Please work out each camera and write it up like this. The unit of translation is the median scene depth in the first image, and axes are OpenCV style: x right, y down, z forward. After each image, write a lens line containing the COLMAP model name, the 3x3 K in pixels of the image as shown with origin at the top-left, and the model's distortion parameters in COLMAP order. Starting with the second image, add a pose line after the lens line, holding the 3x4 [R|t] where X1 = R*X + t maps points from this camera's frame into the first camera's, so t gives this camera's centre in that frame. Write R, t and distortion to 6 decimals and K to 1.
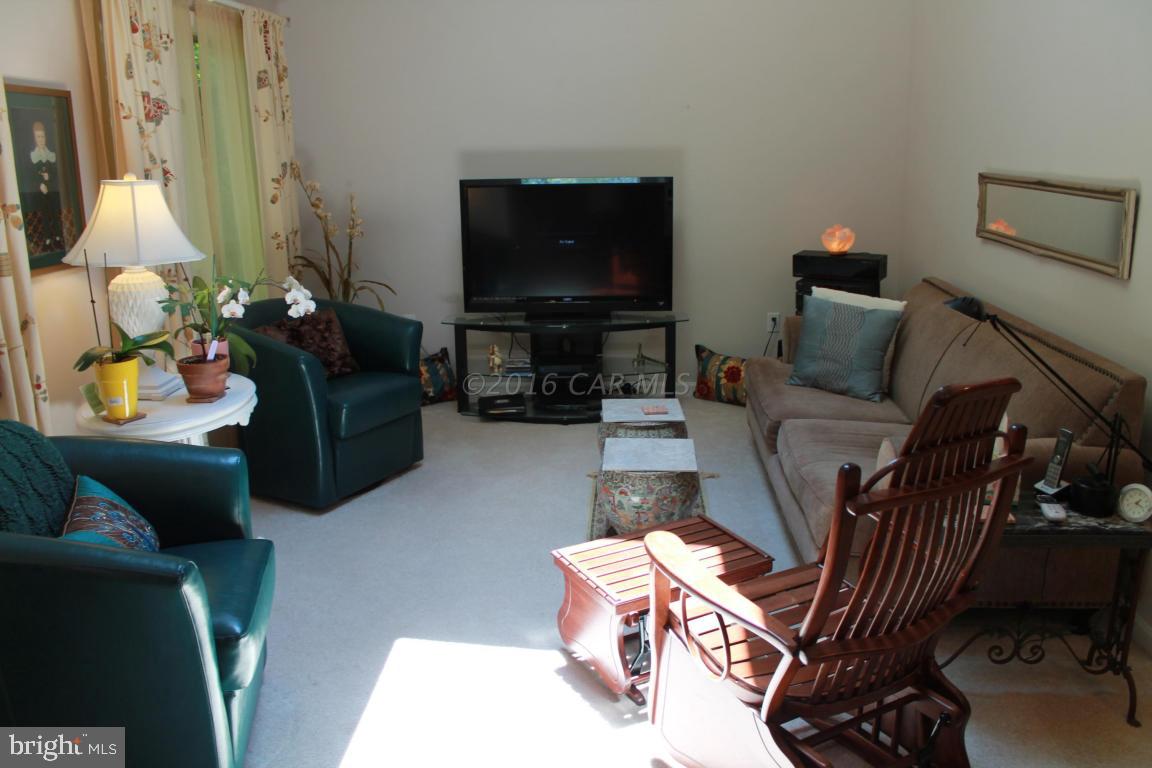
lens RADIAL K [[972.0, 0, 576.0], [0, 972.0, 384.0], [0, 0, 1]] dist [-0.179503, 0.168303]
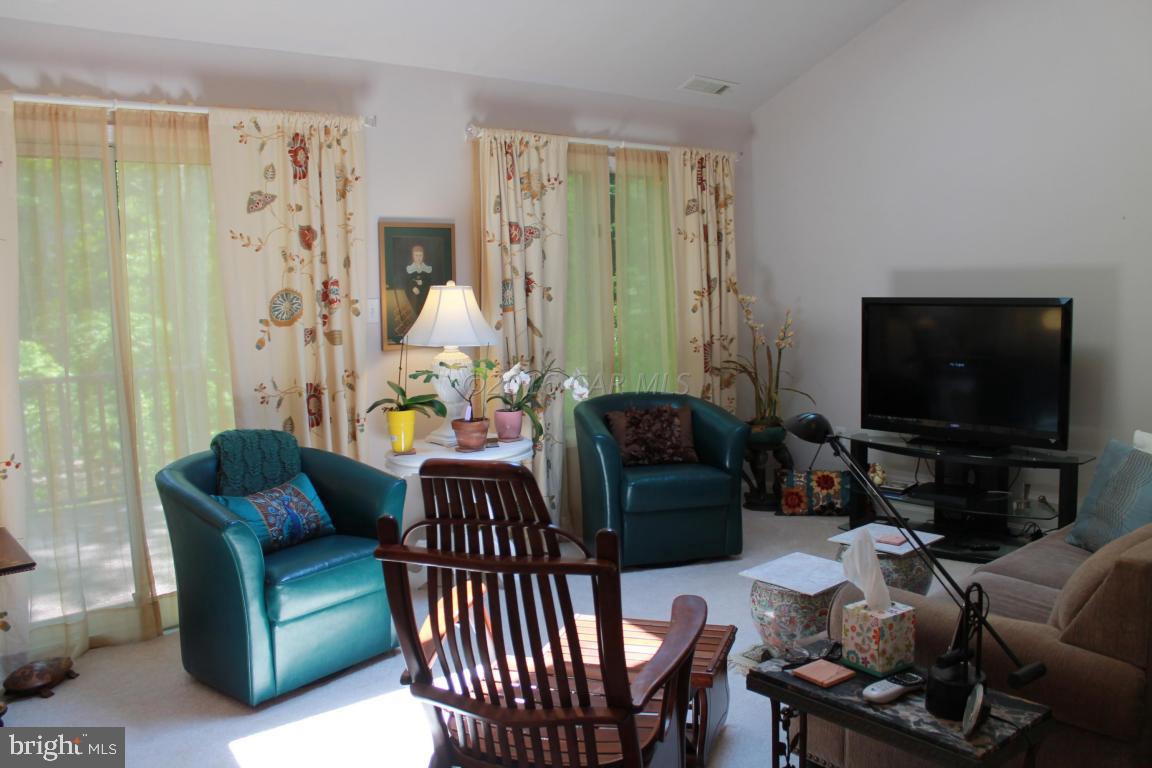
lens RADIAL K [[972.0, 0, 576.0], [0, 972.0, 384.0], [0, 0, 1]] dist [-0.179503, 0.168303]
pose [[0.672760, 0.073553, -0.736196, 0.503967], [-0.166846, 0.984497, -0.054108, -0.019266], [0.720803, 0.159233, 0.674602, 0.132408]]
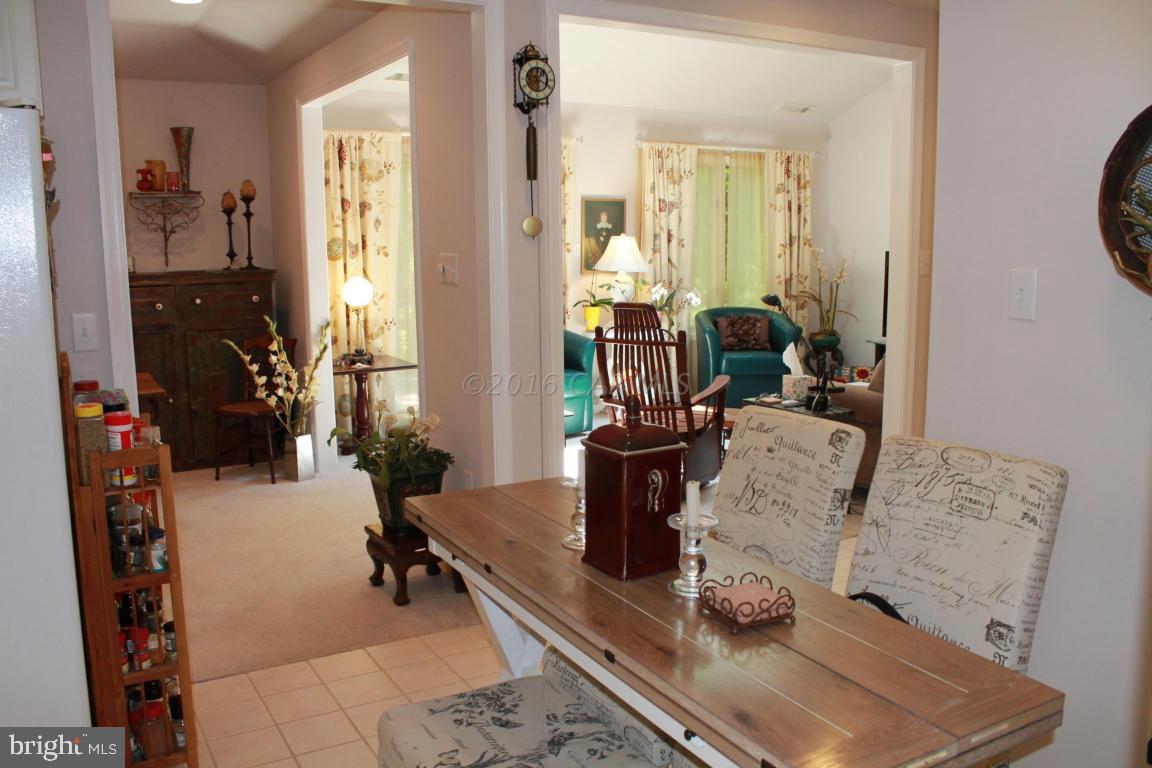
lens RADIAL K [[972.0, 0, 576.0], [0, 972.0, 384.0], [0, 0, 1]] dist [-0.179503, 0.168303]
pose [[0.540356, 0.138594, -0.829944, 1.091099], [-0.210116, 0.977320, 0.026404, 0.076557], [0.814780, 0.160117, 0.557221, -0.286476]]
